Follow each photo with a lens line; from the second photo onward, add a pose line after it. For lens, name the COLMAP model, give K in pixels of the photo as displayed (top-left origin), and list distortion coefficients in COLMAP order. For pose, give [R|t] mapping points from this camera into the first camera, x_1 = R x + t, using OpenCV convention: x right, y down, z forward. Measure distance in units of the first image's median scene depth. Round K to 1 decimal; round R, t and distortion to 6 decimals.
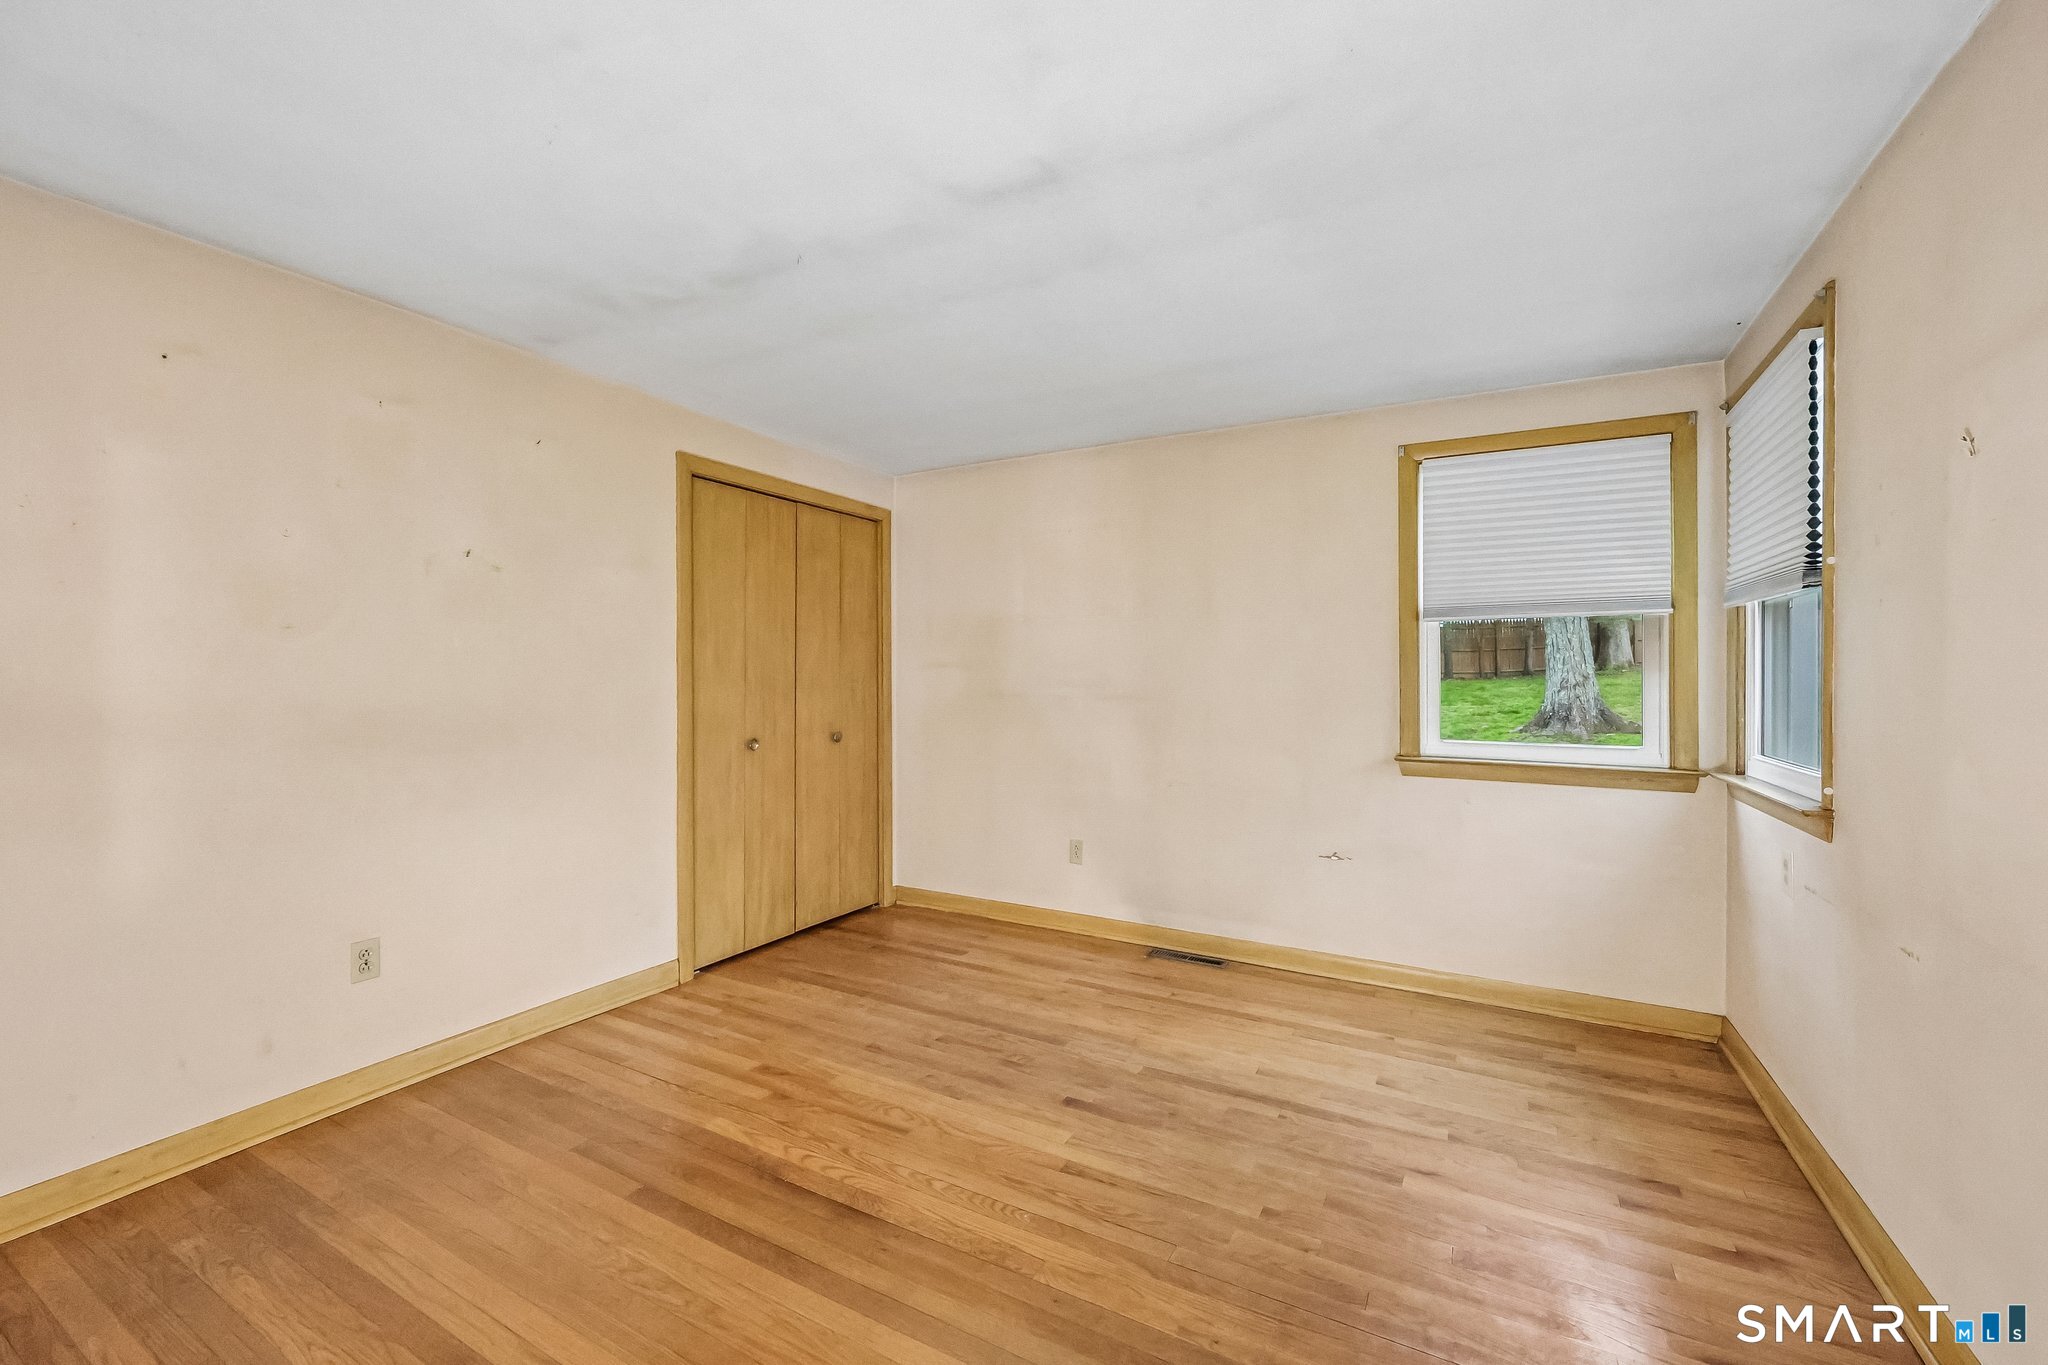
lens RADIAL K [[830.0, 0, 1024.0], [0, 830.0, 677.2], [0, 0, 1]] dist [0.011623, 0.000388]
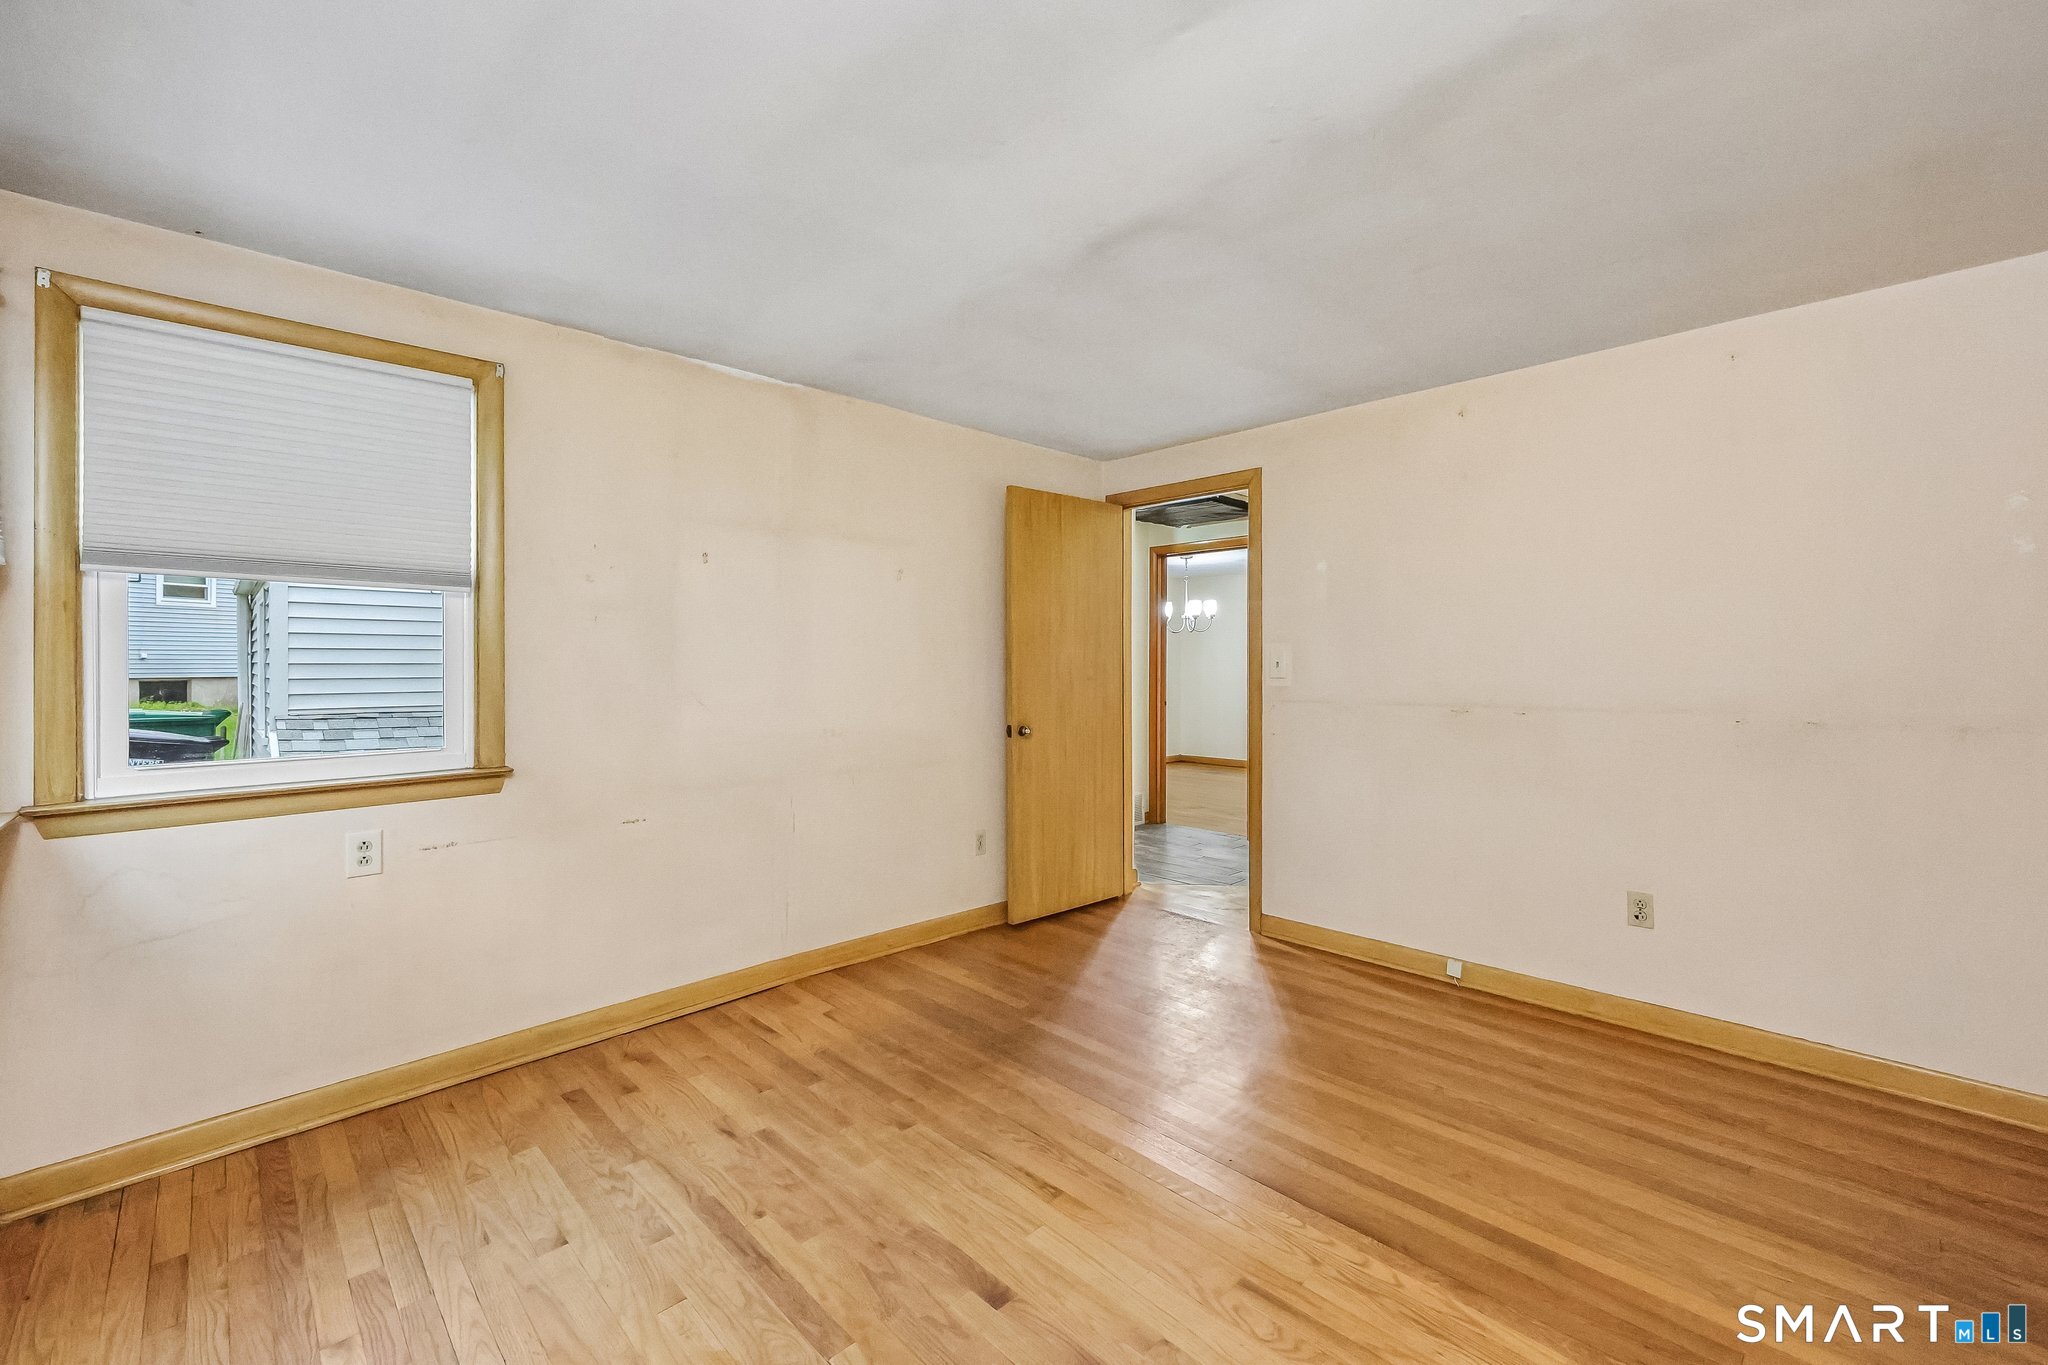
lens RADIAL K [[830.0, 0, 1019.7], [0, 830.0, 671.5], [0, 0, 1]] dist [0.011623, 0.000388]
pose [[-0.956540, 0.003722, 0.291576, -0.168357], [0.008189, 0.999867, 0.014100, -0.005422], [-0.291485, 0.015875, -0.956444, 1.717818]]
